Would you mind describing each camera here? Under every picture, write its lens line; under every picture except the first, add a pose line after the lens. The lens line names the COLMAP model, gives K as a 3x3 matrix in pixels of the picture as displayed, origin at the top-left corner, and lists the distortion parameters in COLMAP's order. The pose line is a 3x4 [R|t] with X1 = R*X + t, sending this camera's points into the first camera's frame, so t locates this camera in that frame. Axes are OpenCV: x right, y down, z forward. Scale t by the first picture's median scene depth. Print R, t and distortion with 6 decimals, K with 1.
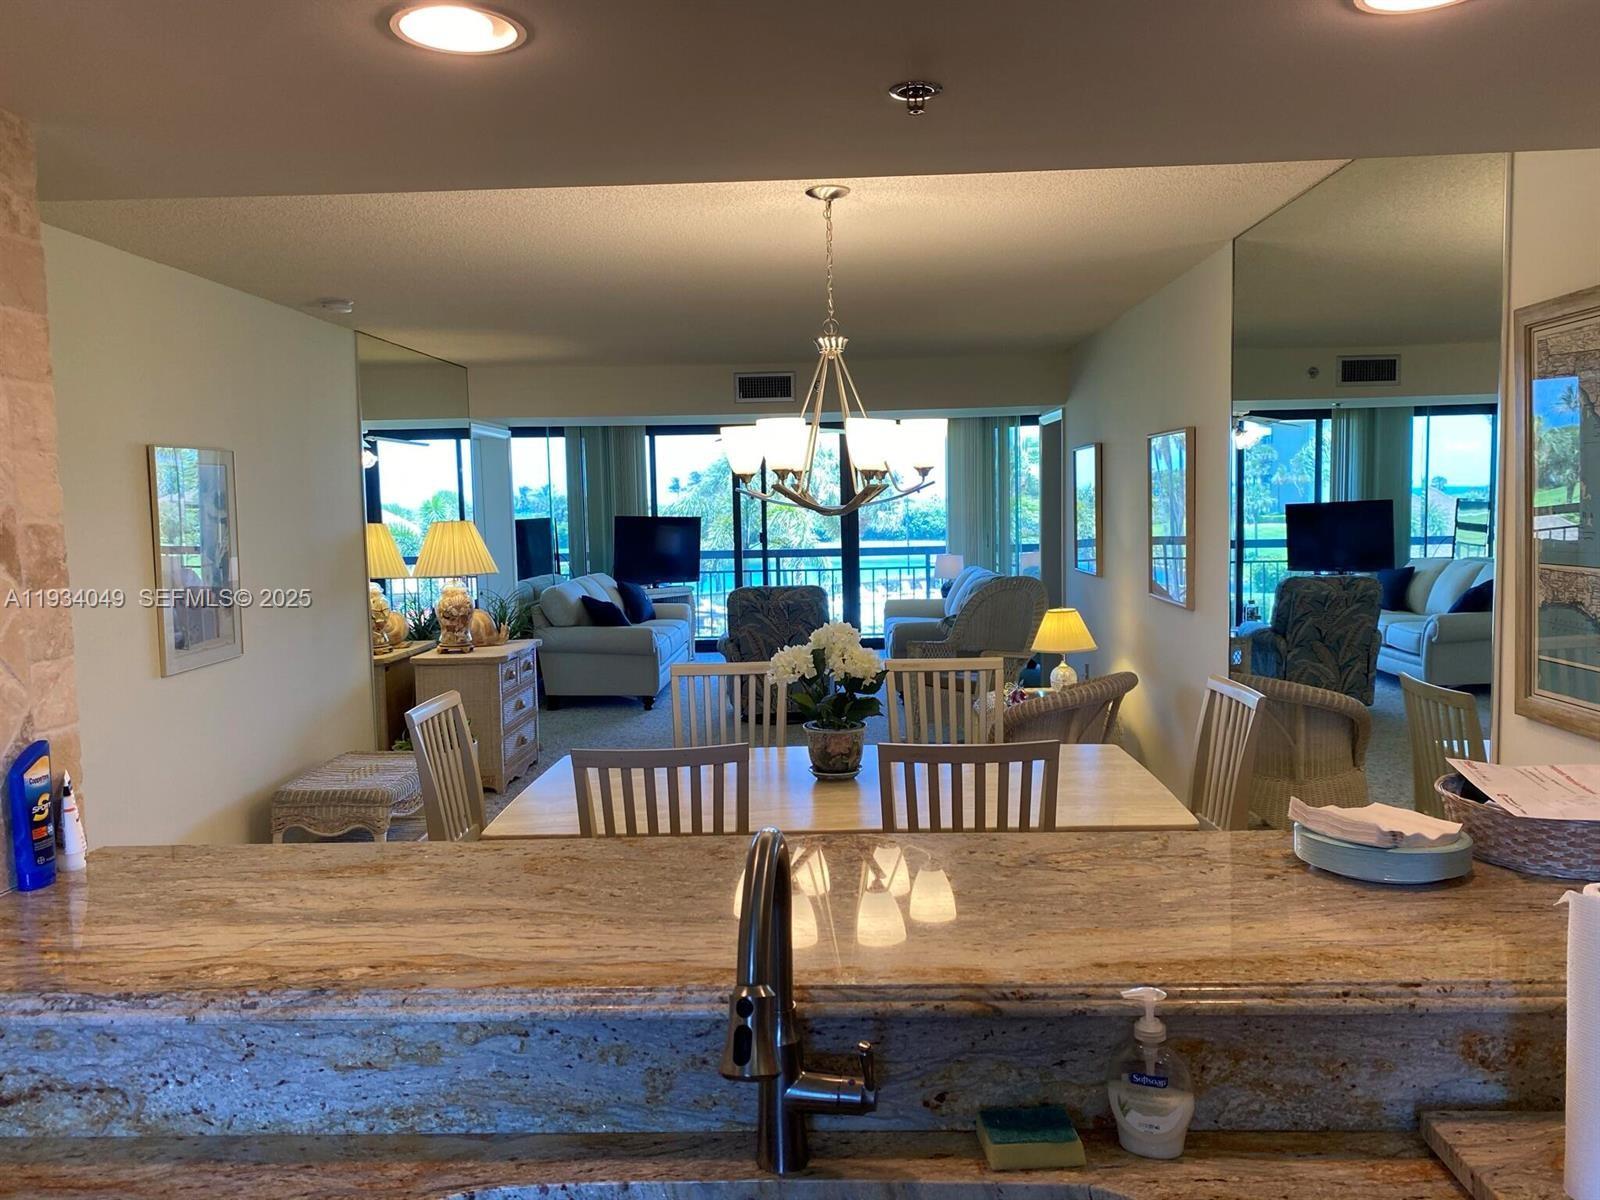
lens RADIAL K [[1210.6, 0, 809.0], [0, 1210.6, 591.4], [0, 0, 1]] dist [0.129518, -0.007303]
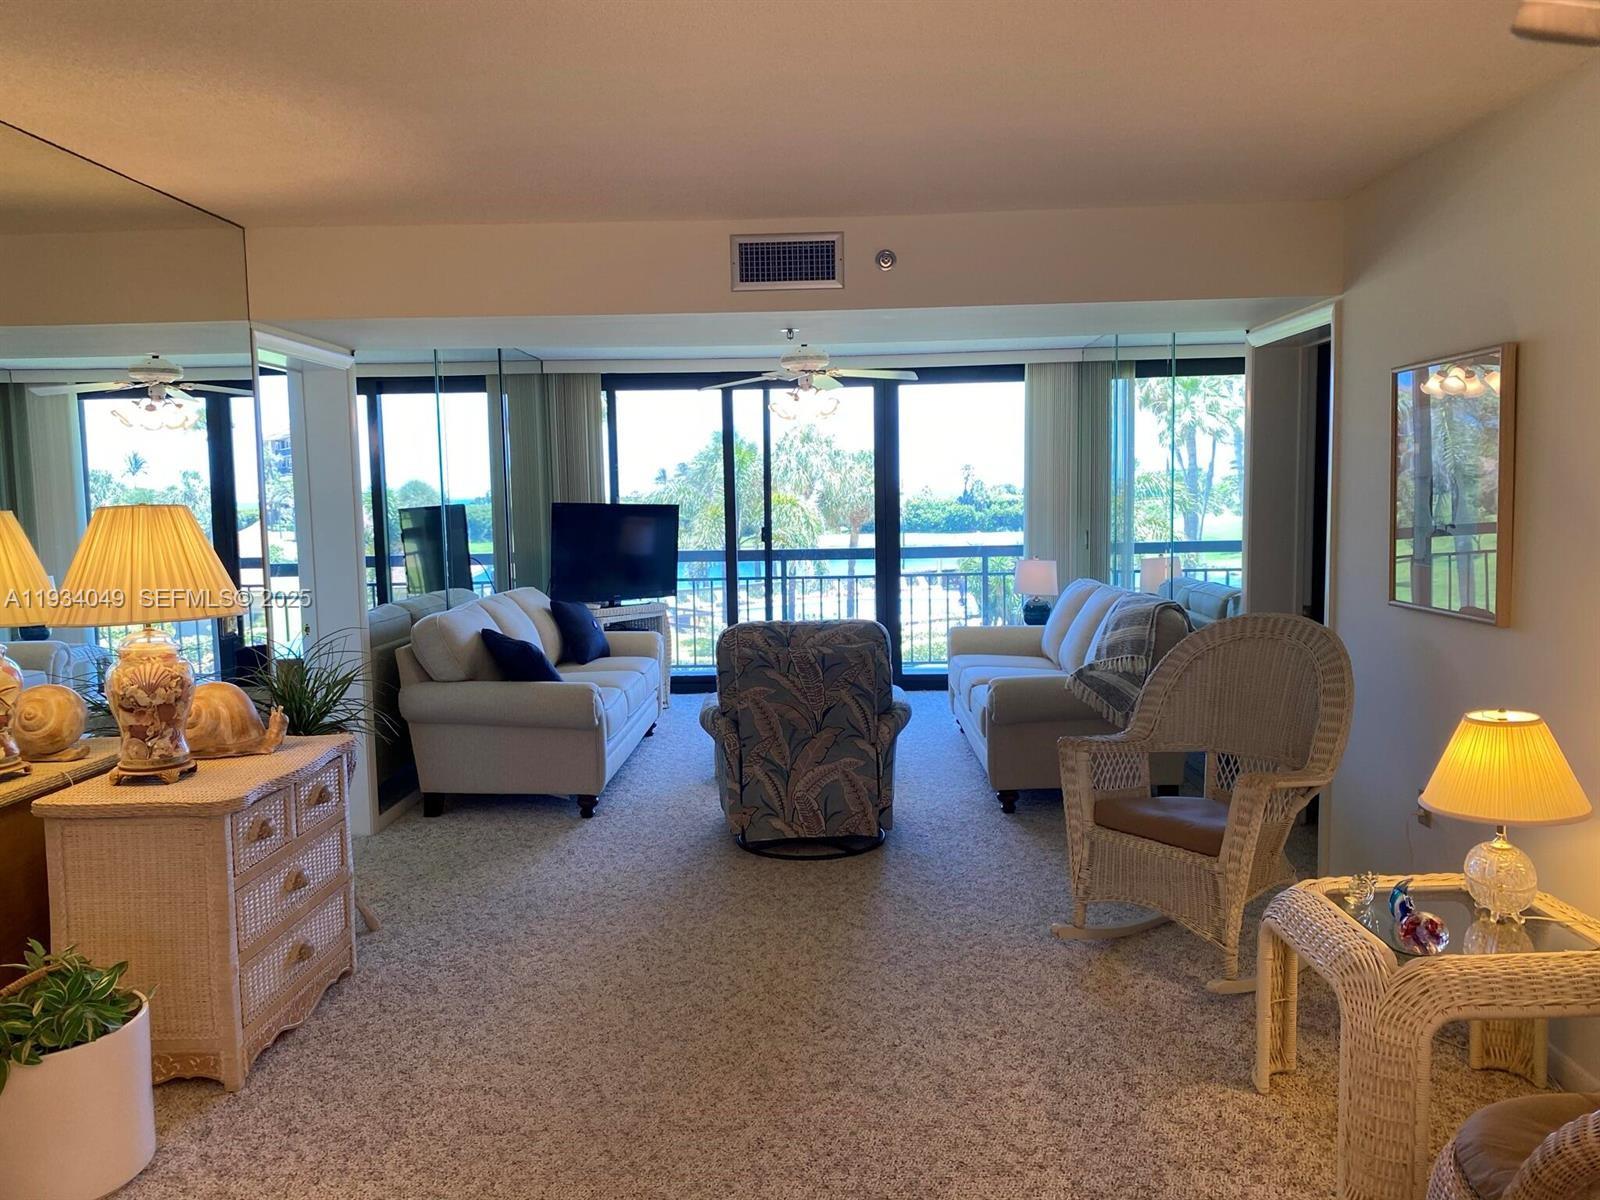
lens RADIAL K [[1192.3, 0, 800.0], [0, 1192.3, 600.0], [0, 0, 1]] dist [-0.005214, -0.002716]
pose [[0.999986, 0.003203, 0.004320, -0.024322], [-0.003265, 0.999888, 0.014596, -0.018272], [-0.004273, -0.014609, 0.999884, 0.346834]]
